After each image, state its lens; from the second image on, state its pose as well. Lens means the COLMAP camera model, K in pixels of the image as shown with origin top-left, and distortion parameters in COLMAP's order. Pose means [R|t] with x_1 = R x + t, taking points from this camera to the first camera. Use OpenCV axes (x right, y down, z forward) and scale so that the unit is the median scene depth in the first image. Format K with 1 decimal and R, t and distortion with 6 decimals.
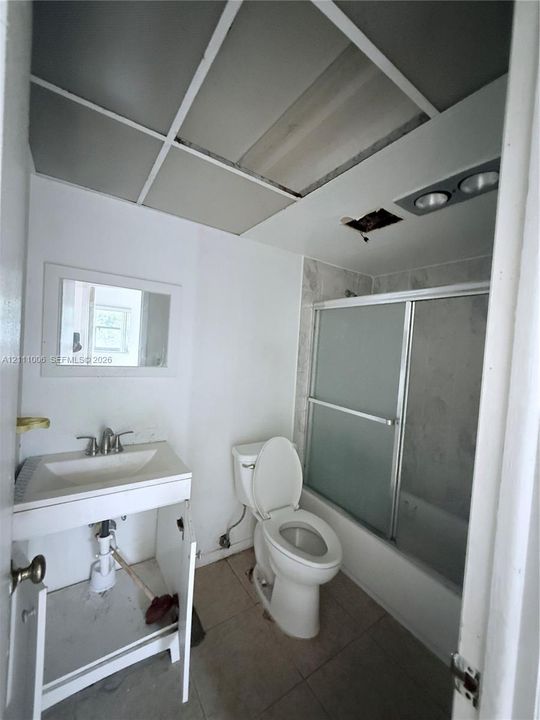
lens RADIAL K [[287.1, 0, 270.2], [0, 287.1, 357.7], [0, 0, 1]] dist [0.001622, 0.000129]
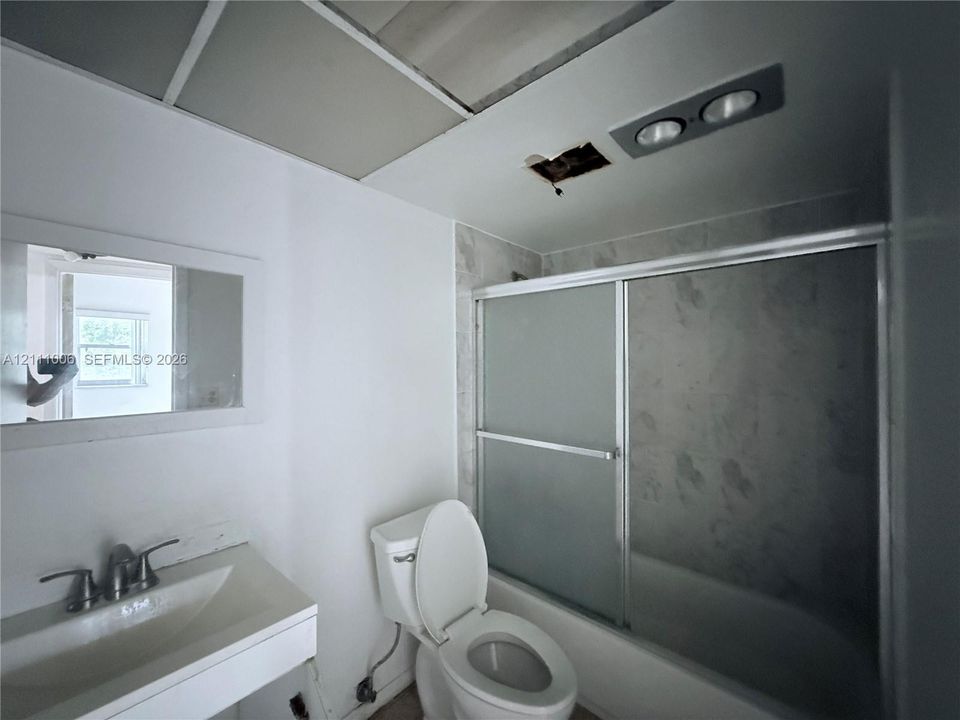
lens RADIAL K [[382.7, 0, 476.5], [0, 382.7, 359.8], [0, 0, 1]] dist [0.001622, 0.000129]
pose [[0.964989, -0.066389, 0.253748, -0.104853], [0.074749, 0.996927, -0.023439, -0.005536], [-0.251412, 0.041586, 0.966986, 0.171569]]
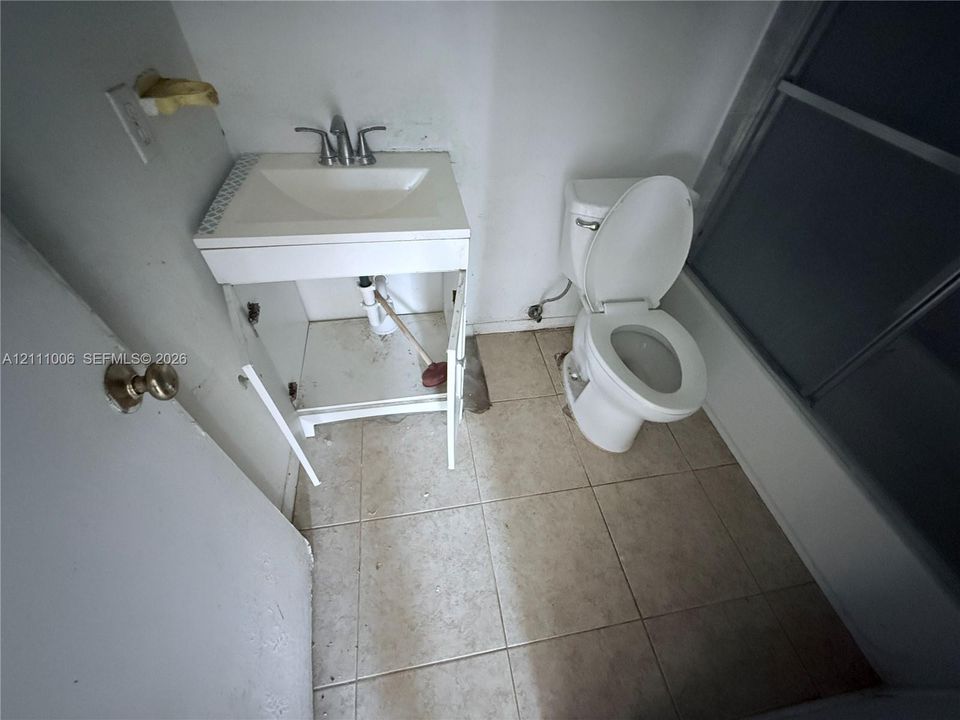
lens RADIAL K [[382.7, 0, 476.5], [0, 382.7, 359.8], [0, 0, 1]] dist [0.001622, 0.000129]
pose [[0.911958, 0.297304, -0.282743, 0.014538], [-0.005002, 0.697145, 0.716913, 0.037609], [0.410254, -0.652380, 0.637254, 0.282619]]
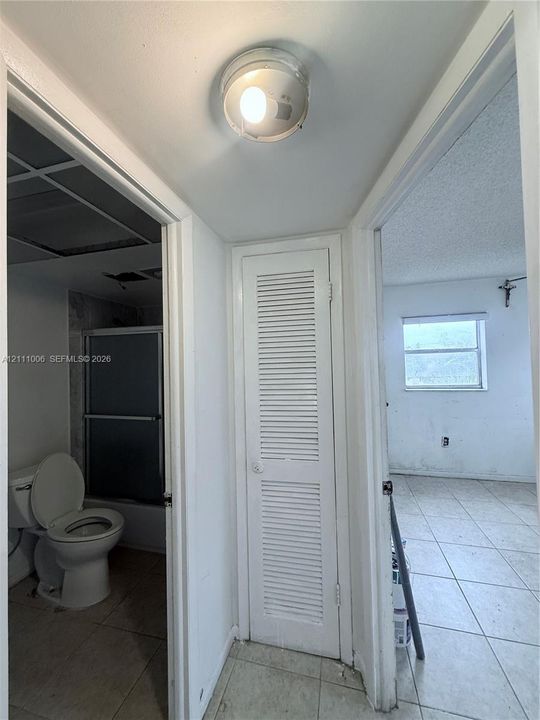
lens RADIAL K [[287.1, 0, 270.2], [0, 287.1, 357.7], [0, 0, 1]] dist [0.001622, 0.000129]
pose [[0.747721, -0.066199, 0.660705, -0.064080], [0.094555, 0.995493, -0.007265, -0.006451], [-0.657246, 0.067905, 0.750610, -0.424404]]
